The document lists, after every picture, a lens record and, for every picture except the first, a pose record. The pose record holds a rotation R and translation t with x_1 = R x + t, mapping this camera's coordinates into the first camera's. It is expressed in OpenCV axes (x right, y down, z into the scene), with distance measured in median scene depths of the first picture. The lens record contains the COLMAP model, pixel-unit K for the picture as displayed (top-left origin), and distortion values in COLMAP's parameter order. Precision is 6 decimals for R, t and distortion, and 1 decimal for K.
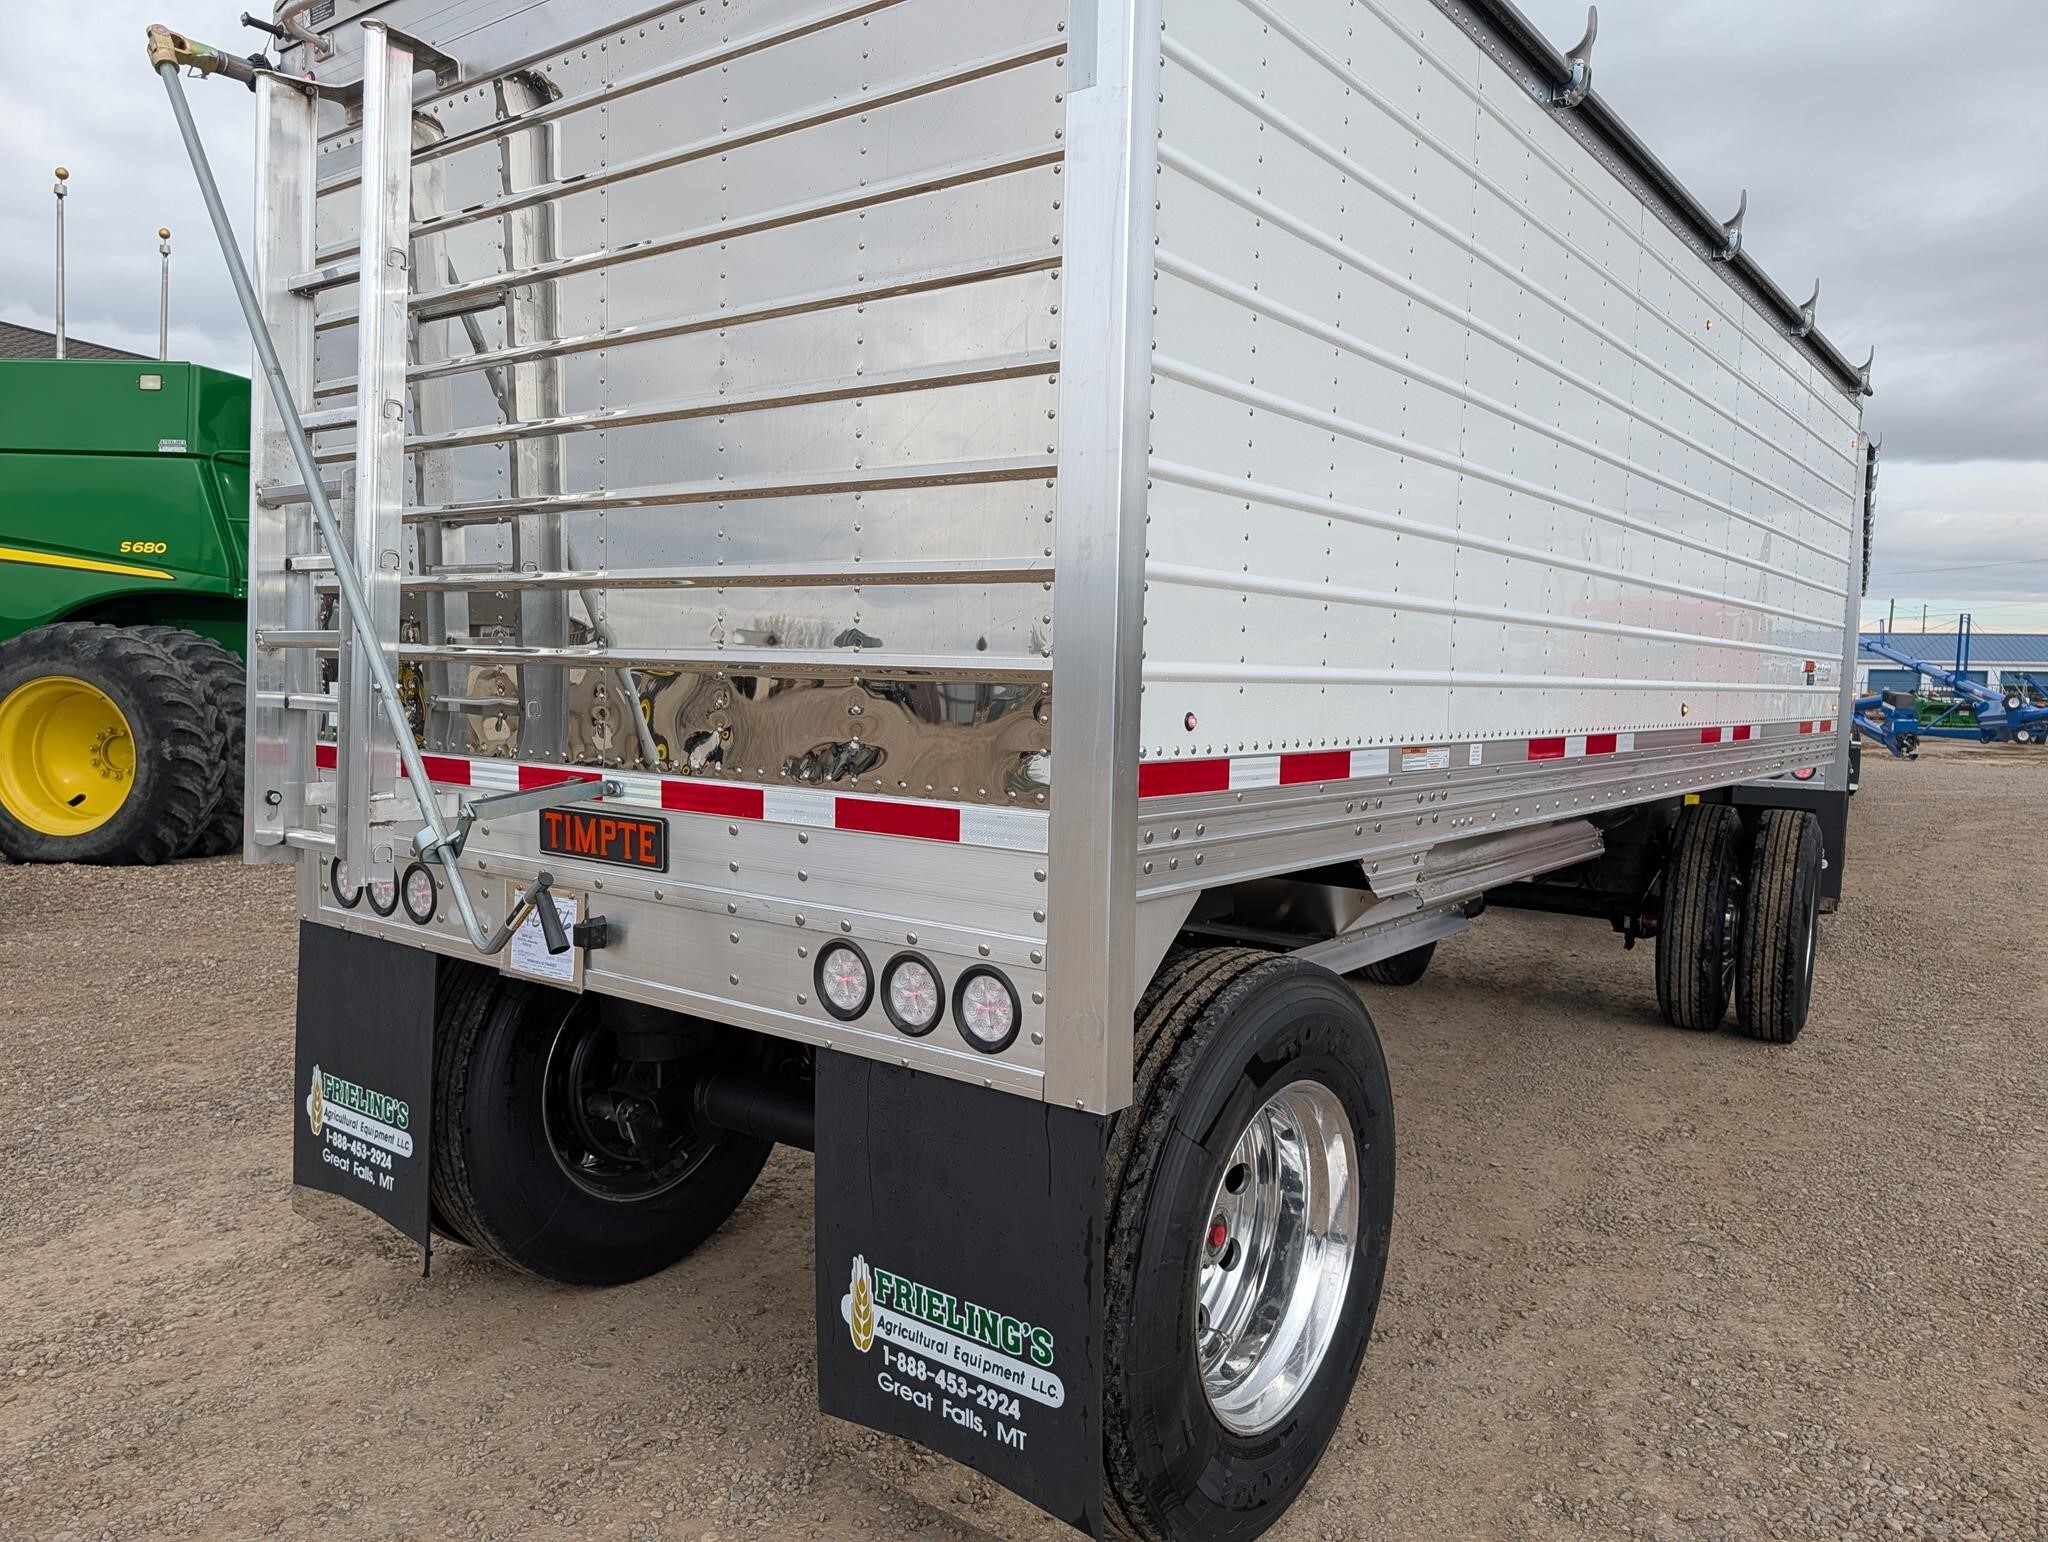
lens RADIAL K [[1466.9, 0, 1024.6], [0, 1466.9, 771.7], [0, 0, 1]] dist [0.033524, -0.029195]
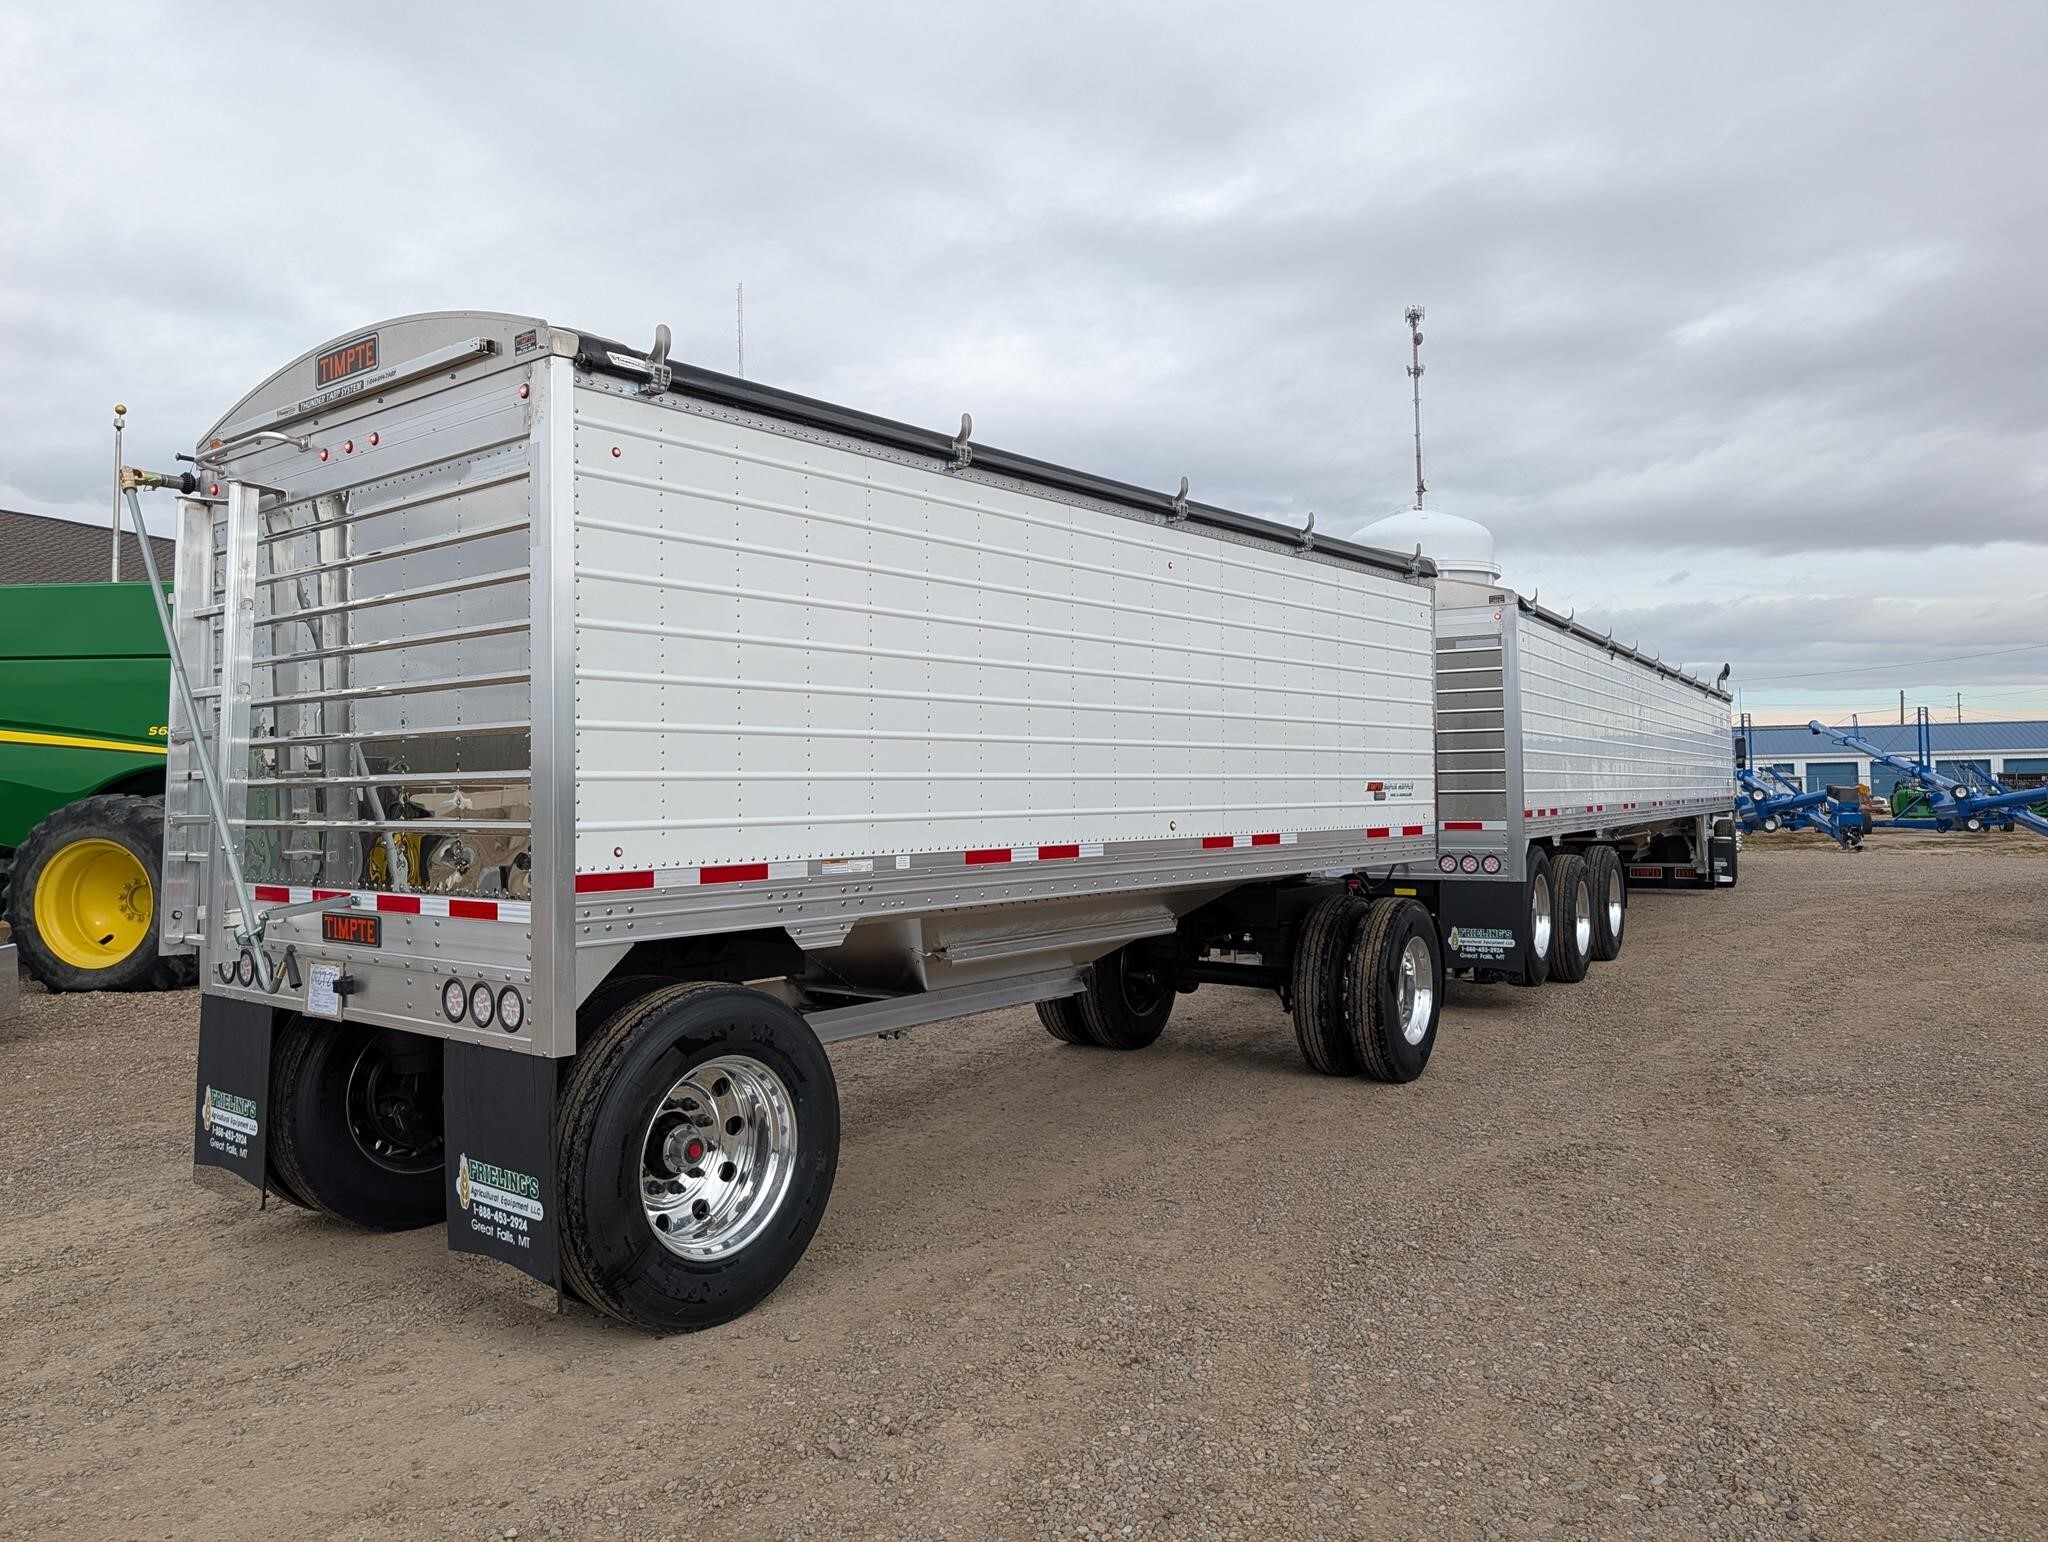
lens RADIAL K [[1466.9, 0, 986.4], [0, 1466.9, 733.4], [0, 0, 1]] dist [0.033524, -0.029195]
pose [[0.998105, -0.038773, -0.047792, 0.484261], [0.033351, 0.993433, -0.109448, 0.026616], [0.051722, 0.107647, 0.992843, -0.623633]]
